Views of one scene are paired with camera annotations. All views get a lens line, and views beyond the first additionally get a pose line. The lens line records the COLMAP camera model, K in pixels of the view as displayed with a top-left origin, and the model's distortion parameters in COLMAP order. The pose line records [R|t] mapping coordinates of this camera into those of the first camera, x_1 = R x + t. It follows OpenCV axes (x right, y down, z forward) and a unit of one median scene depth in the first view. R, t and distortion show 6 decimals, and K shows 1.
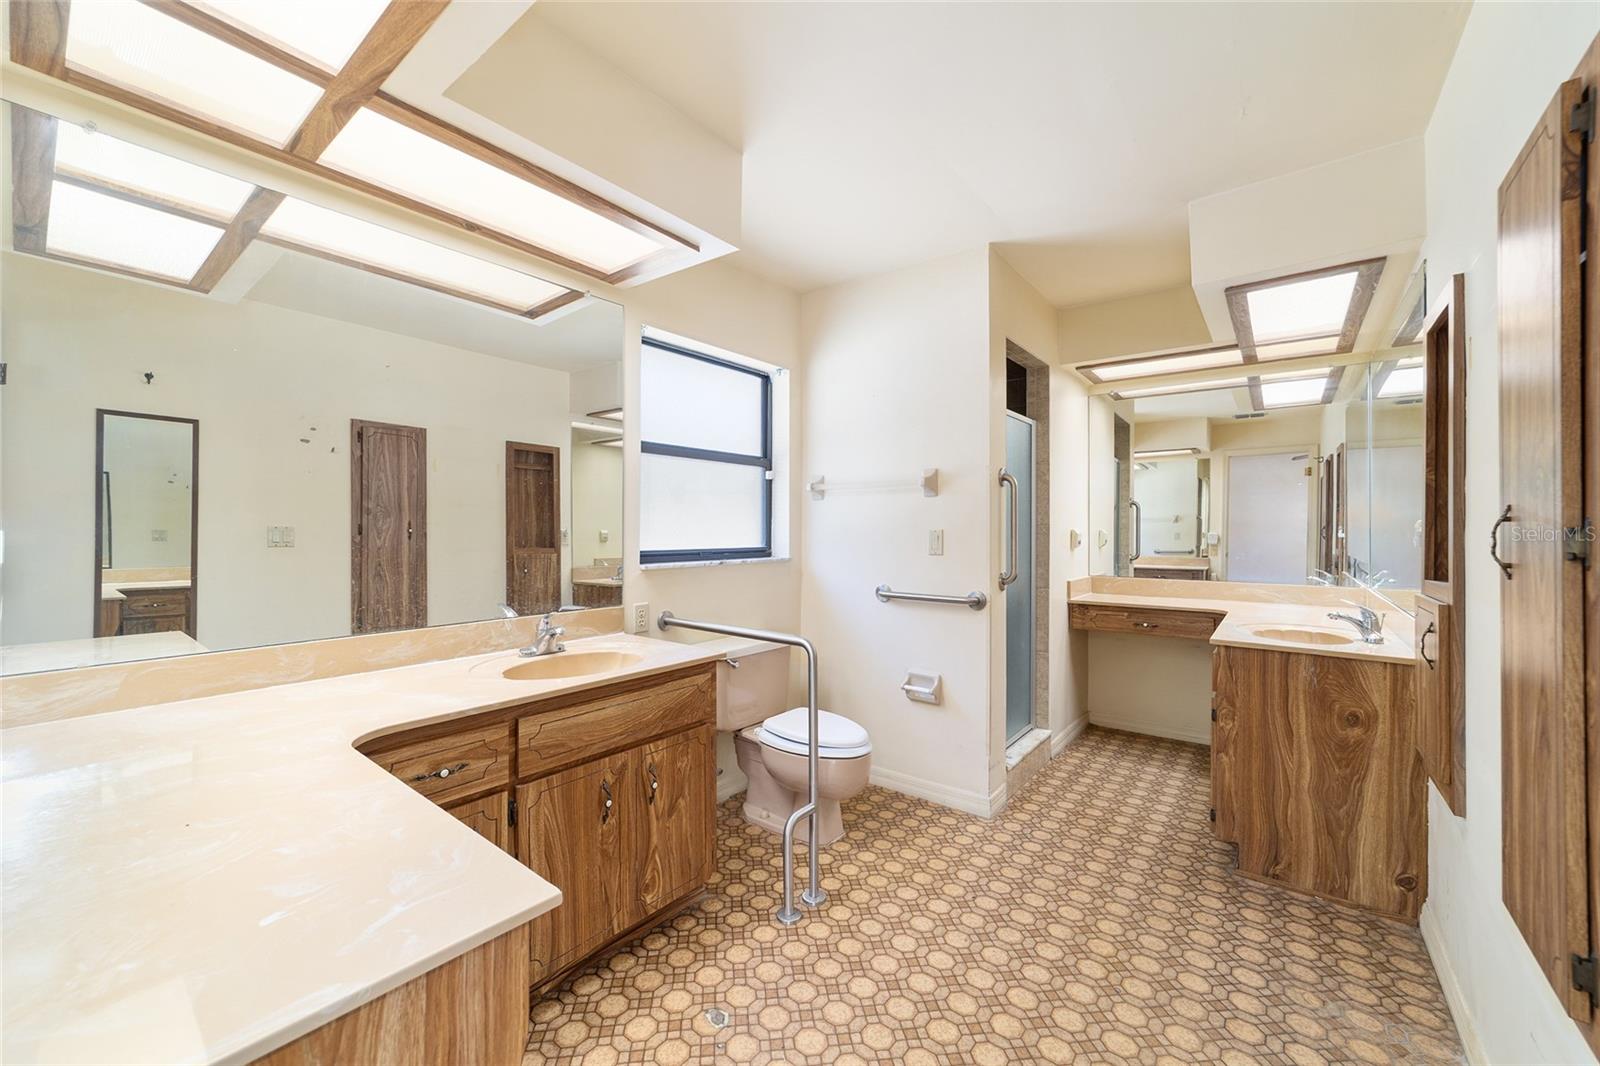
lens RADIAL K [[617.7, 0, 803.1], [0, 617.7, 524.9], [0, 0, 1]] dist [-0.001217, -0.000122]
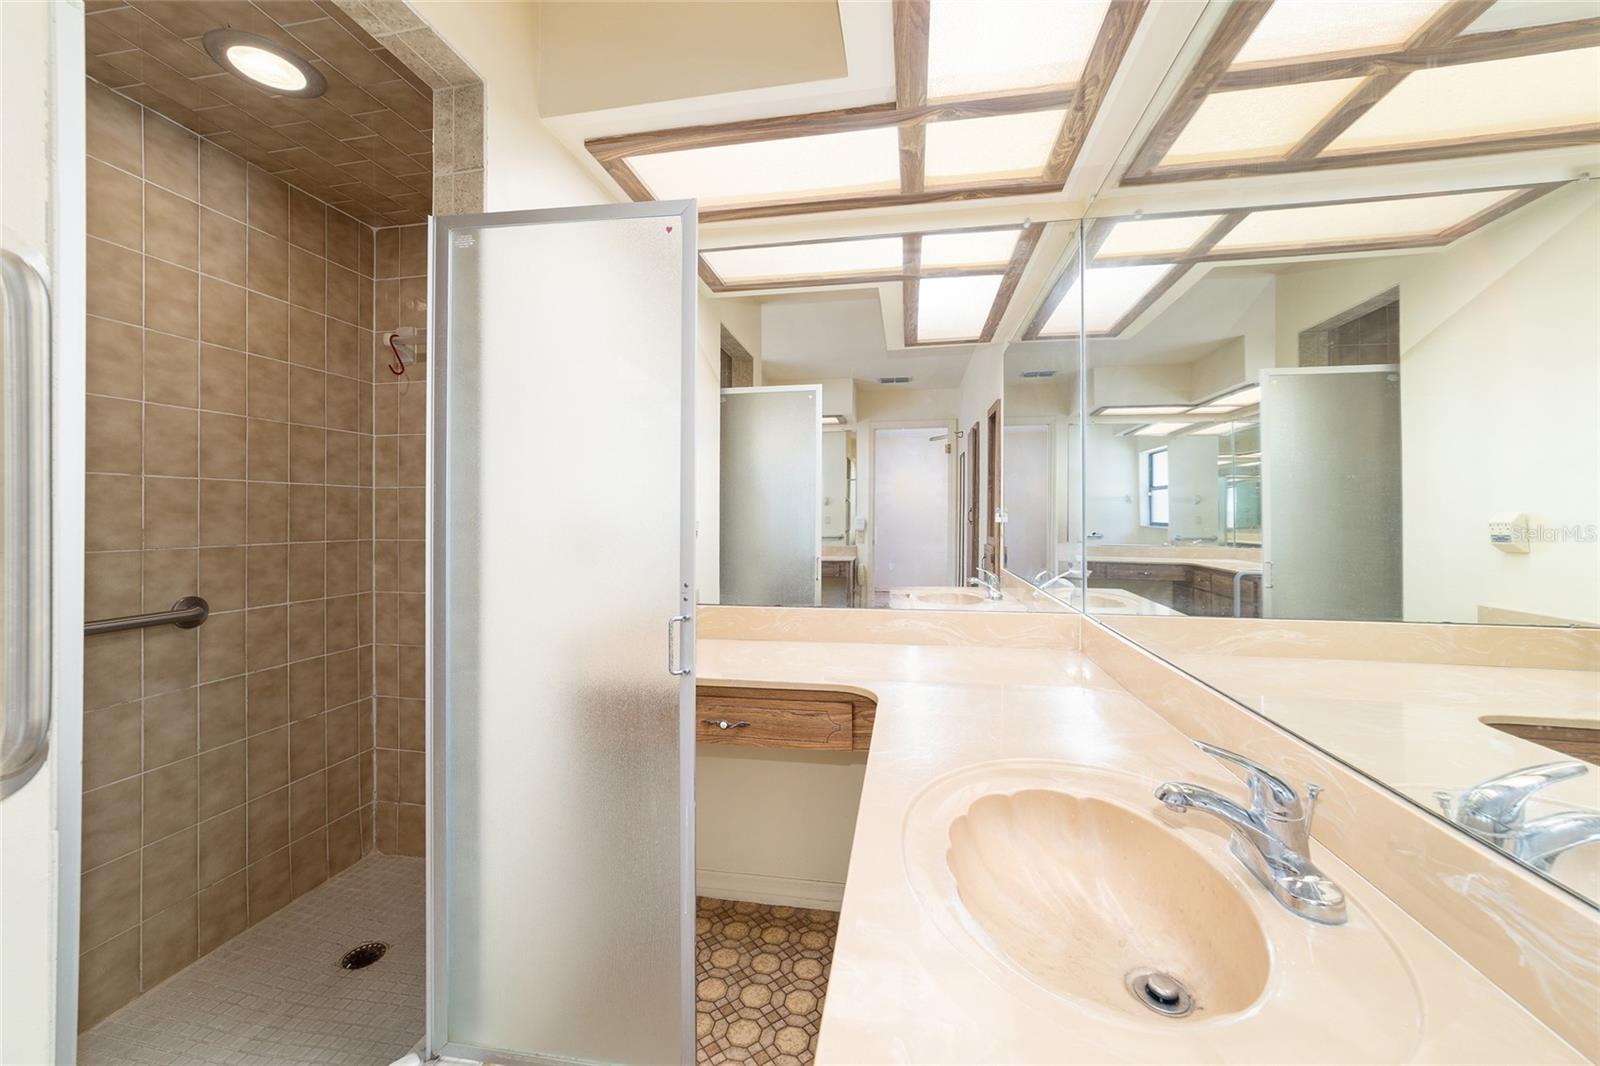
lens RADIAL K [[617.7, 0, 803.1], [0, 617.7, 524.9], [0, 0, 1]] dist [-0.001217, -0.000122]
pose [[0.882276, -0.014700, 0.470503, 0.220415], [0.003734, 0.999699, 0.024231, 0.002559], [-0.470718, -0.019621, 0.882065, 0.322982]]
